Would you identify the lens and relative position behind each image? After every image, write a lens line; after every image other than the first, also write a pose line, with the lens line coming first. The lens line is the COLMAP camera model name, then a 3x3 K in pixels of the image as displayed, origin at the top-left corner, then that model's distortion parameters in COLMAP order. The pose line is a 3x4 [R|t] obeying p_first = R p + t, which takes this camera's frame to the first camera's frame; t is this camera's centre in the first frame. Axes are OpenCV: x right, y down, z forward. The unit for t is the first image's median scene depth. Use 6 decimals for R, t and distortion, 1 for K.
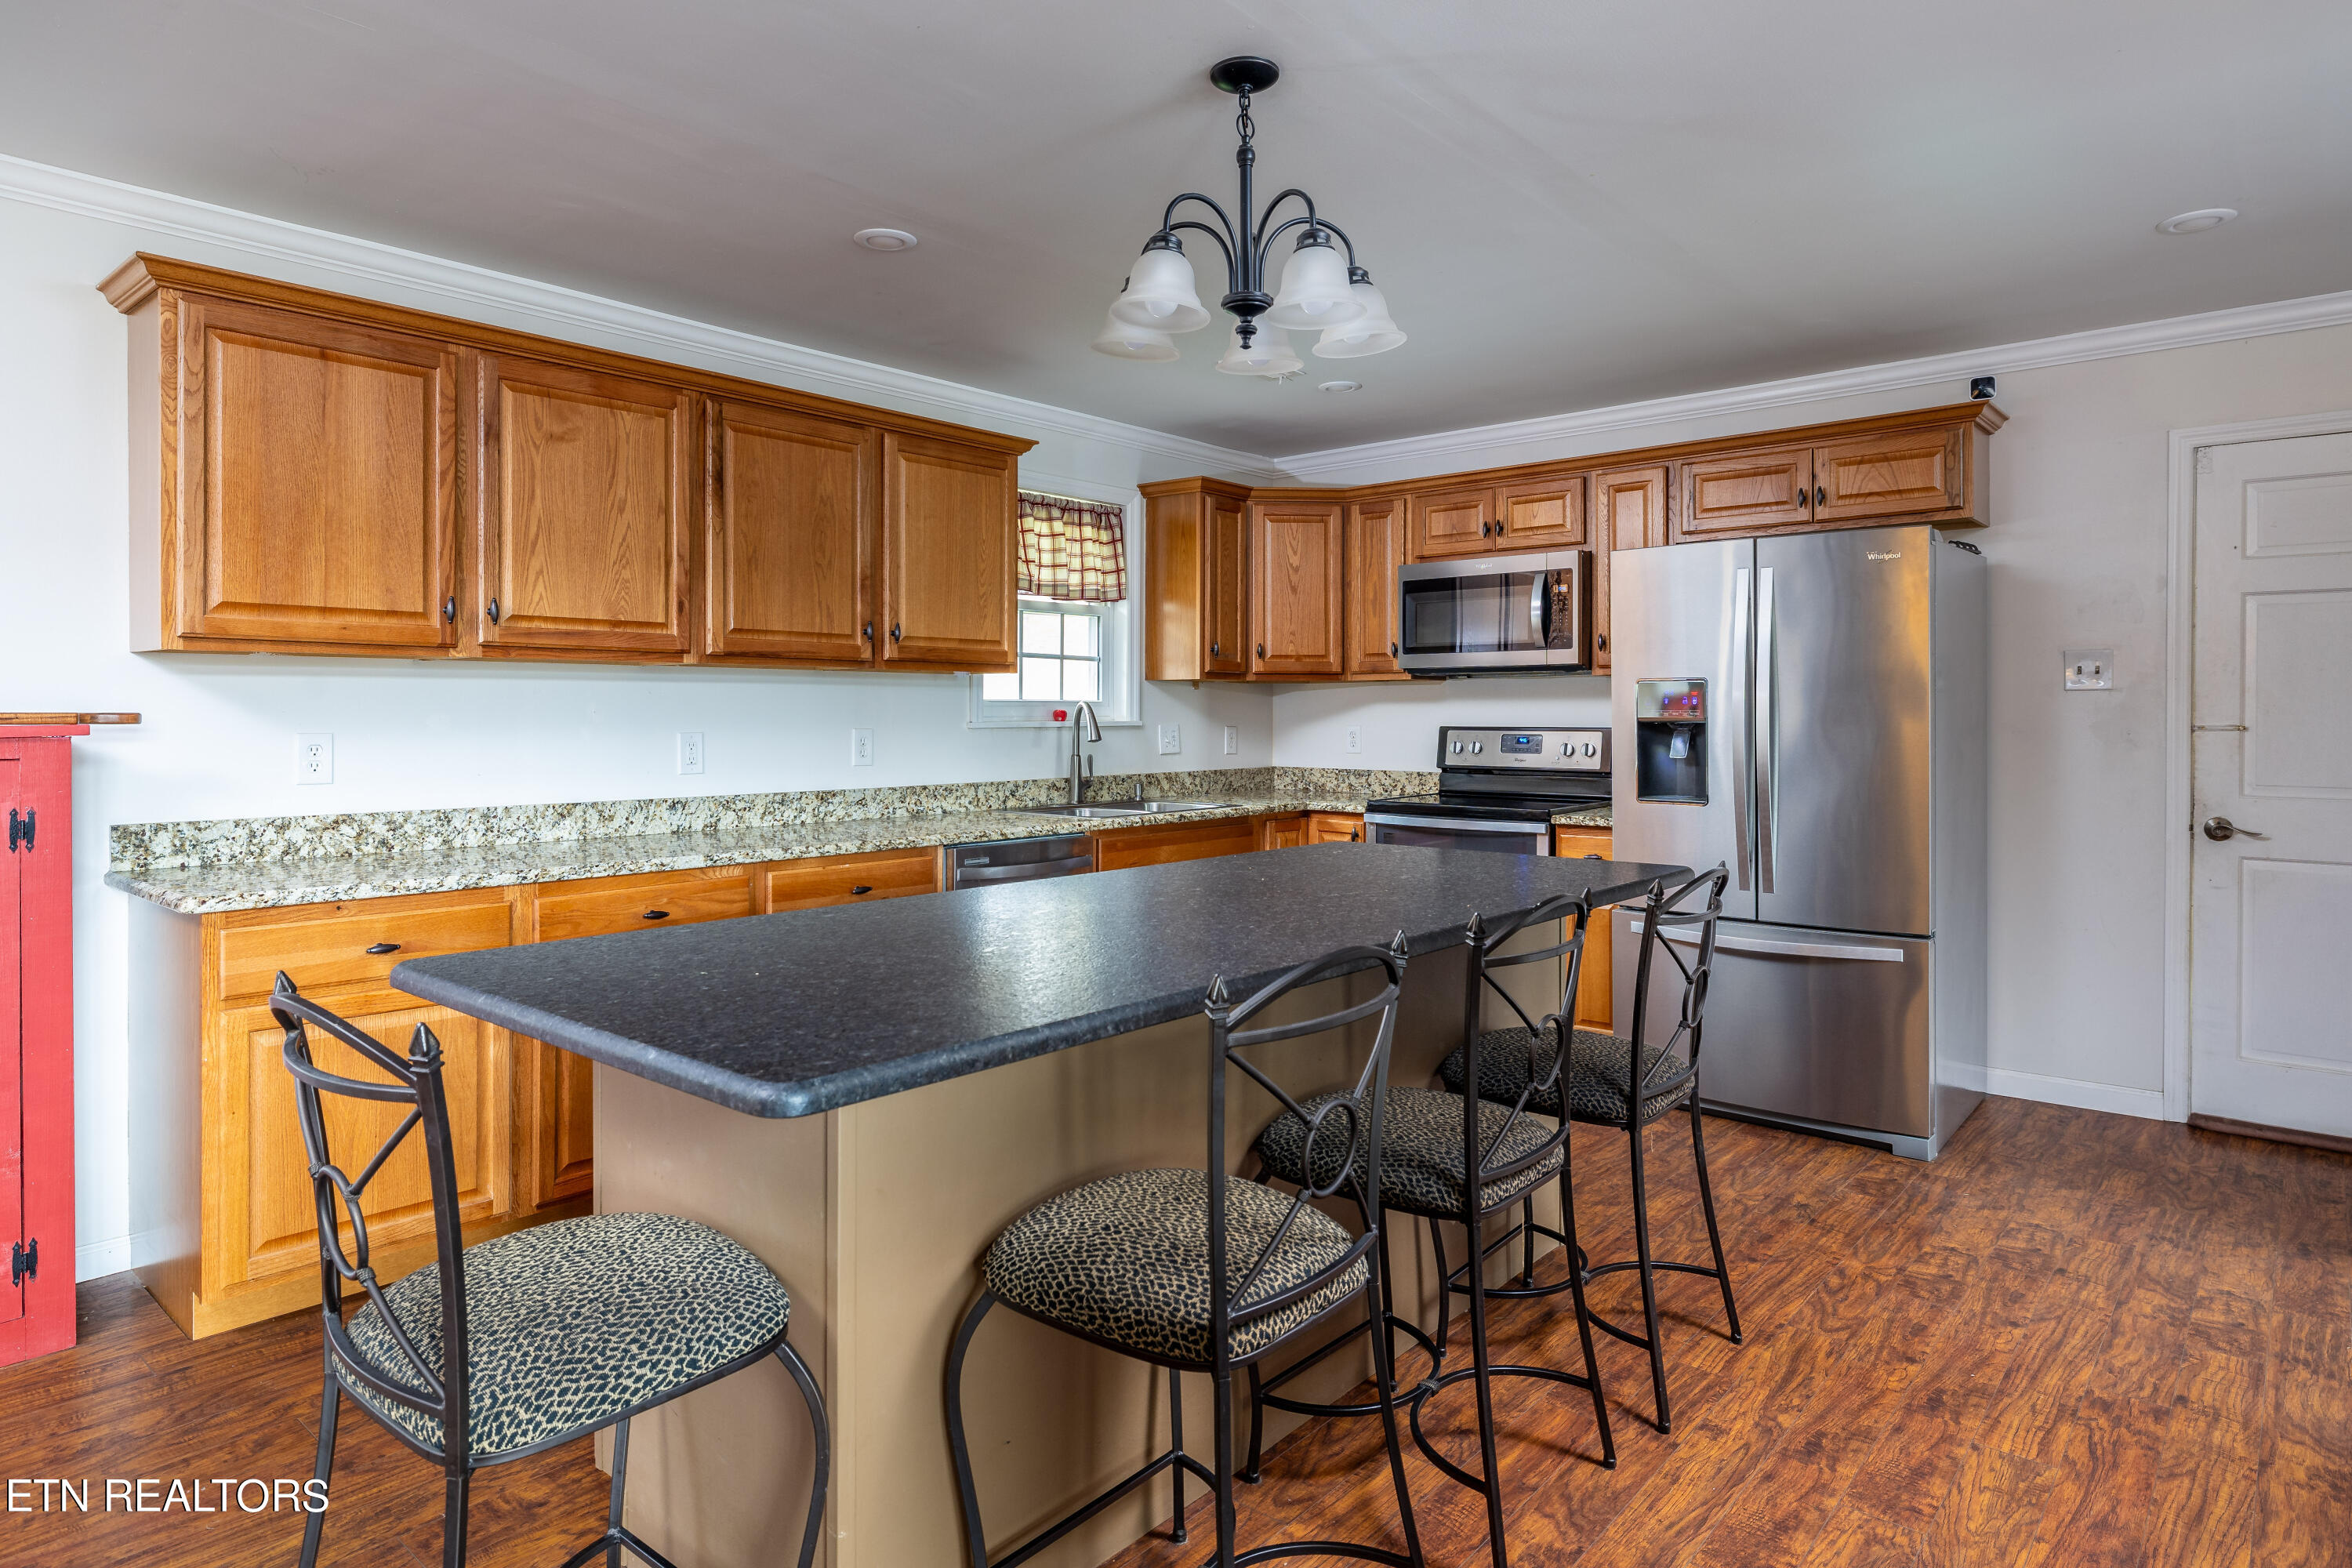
lens RADIAL K [[1332.6, 0, 1166.3], [0, 1332.6, 730.3], [0, 0, 1]] dist [-0.004189, 0.000735]
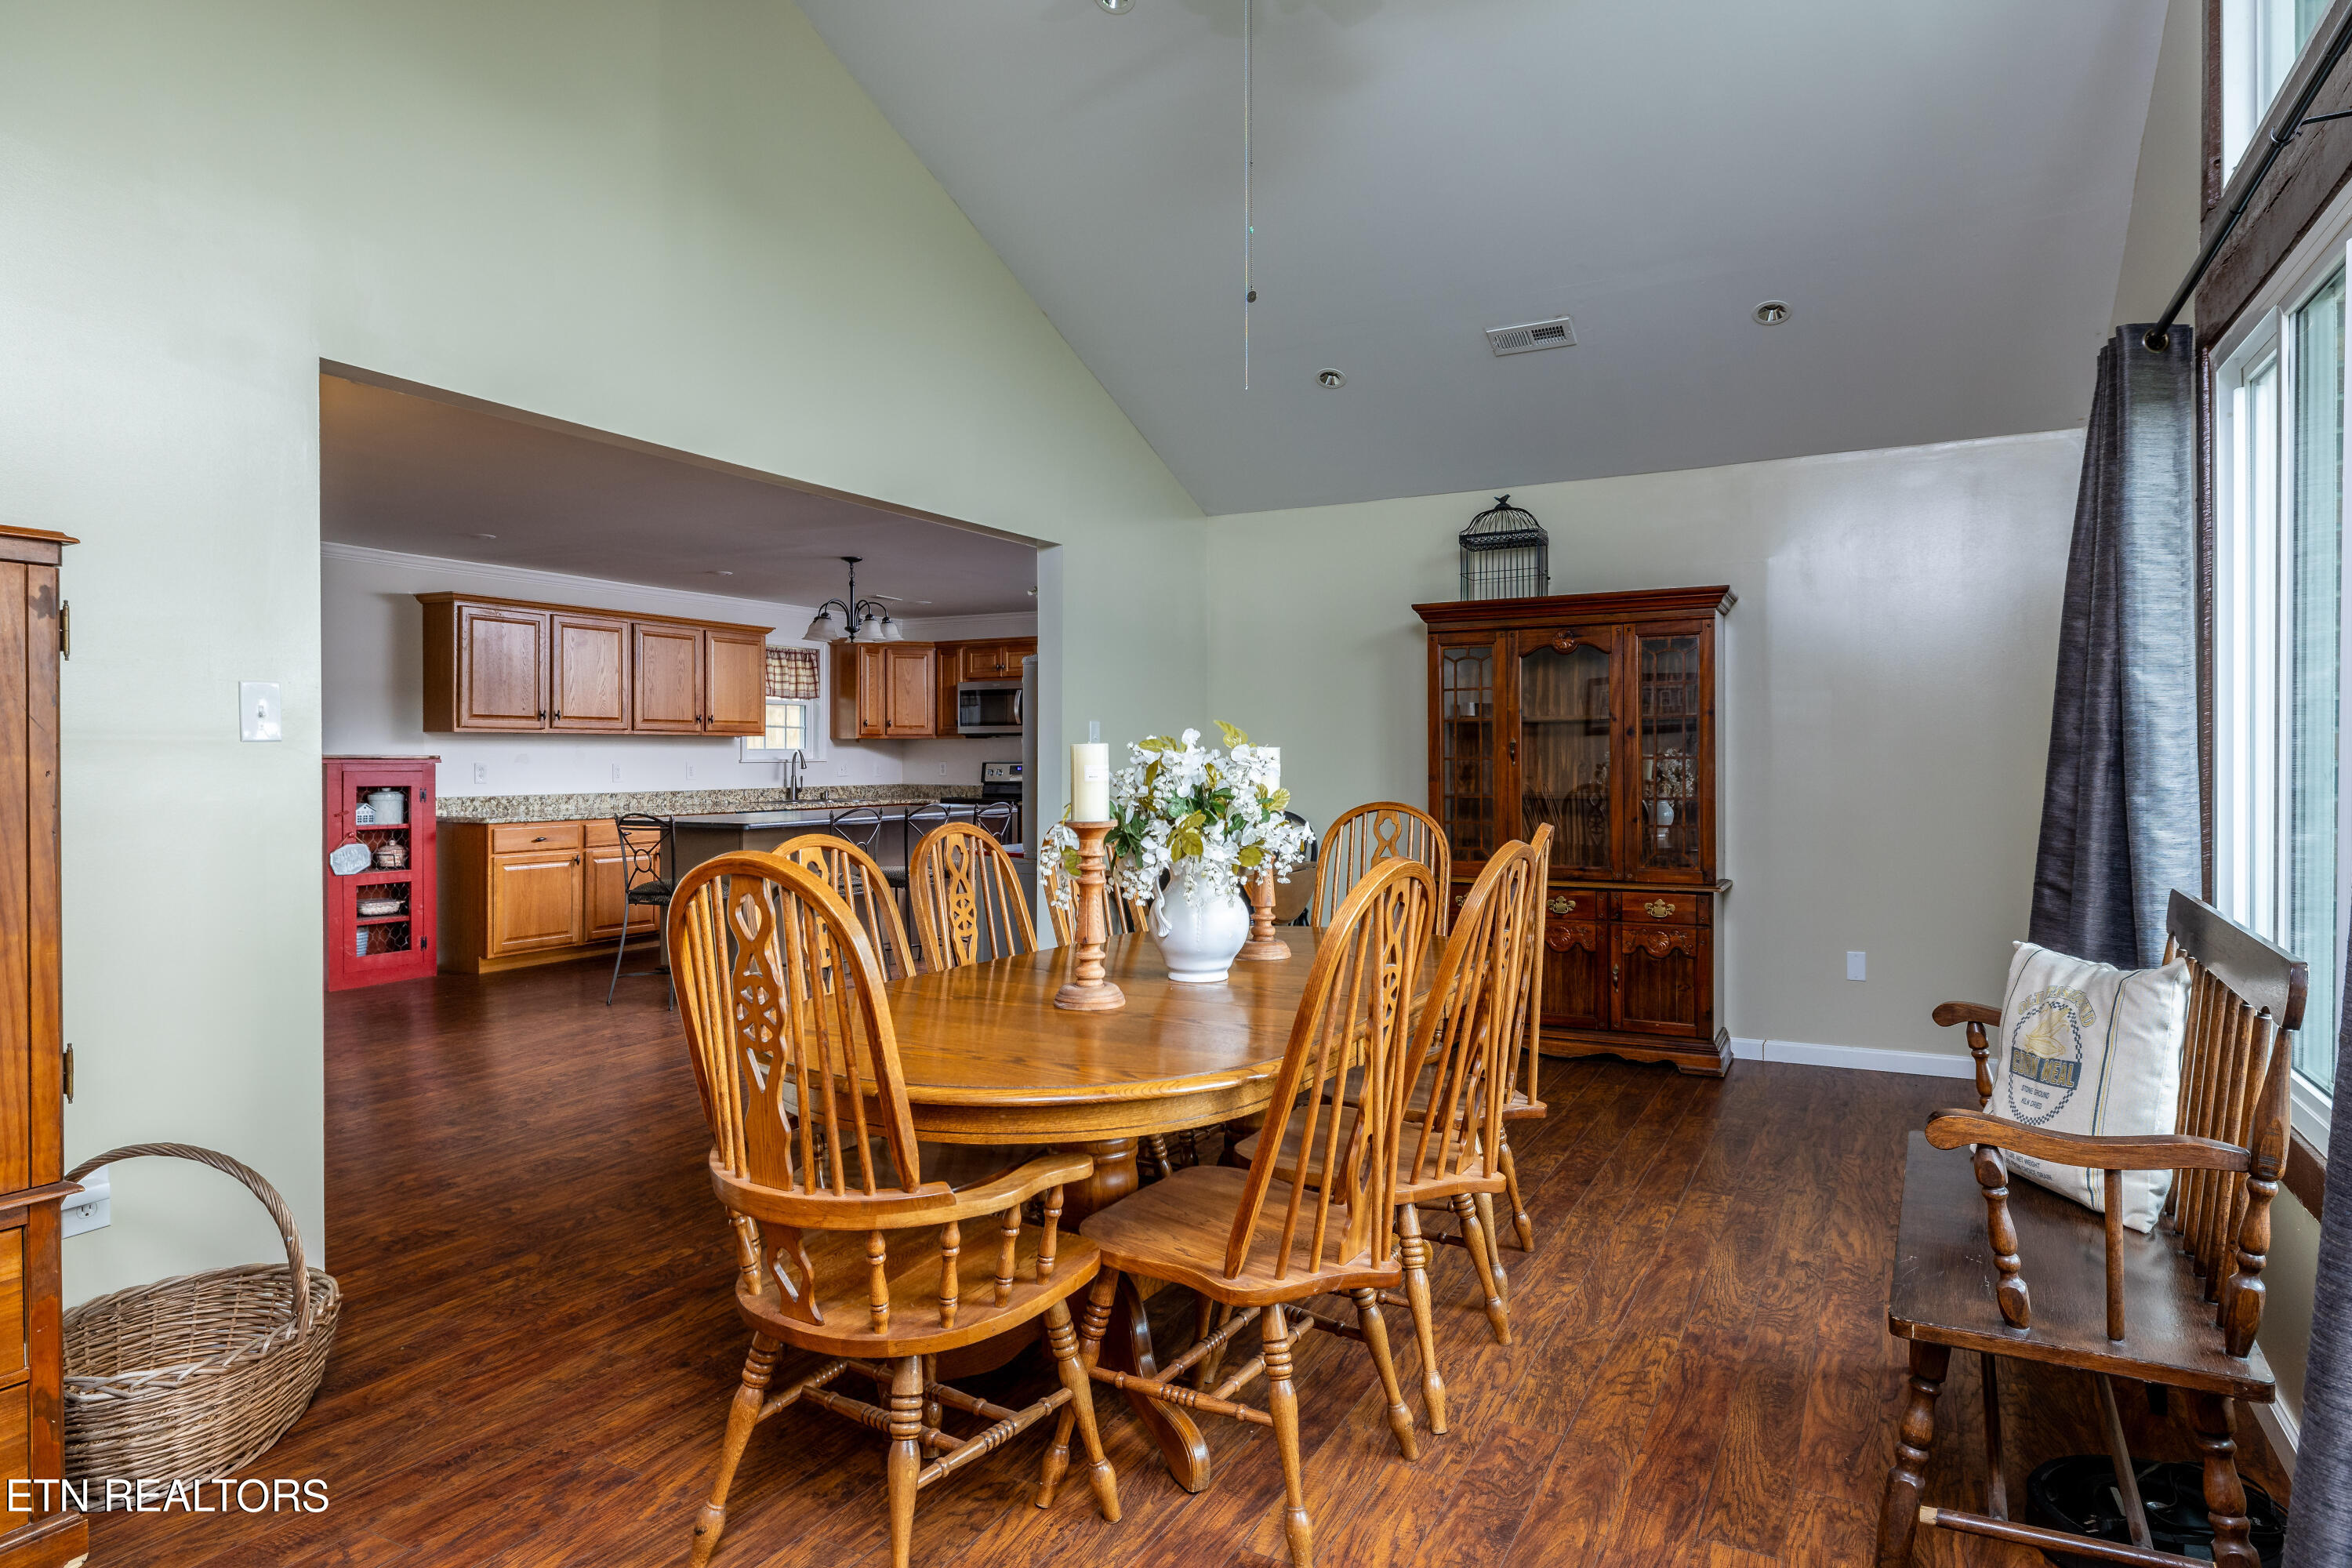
lens RADIAL K [[1332.6, 0, 1166.3], [0, 1332.6, 730.3], [0, 0, 1]] dist [-0.004189, 0.000735]
pose [[0.979686, -0.002608, 0.200521, 0.103929], [0.009434, 0.999408, -0.033089, 0.027019], [-0.200316, 0.034309, 0.979131, -1.398644]]
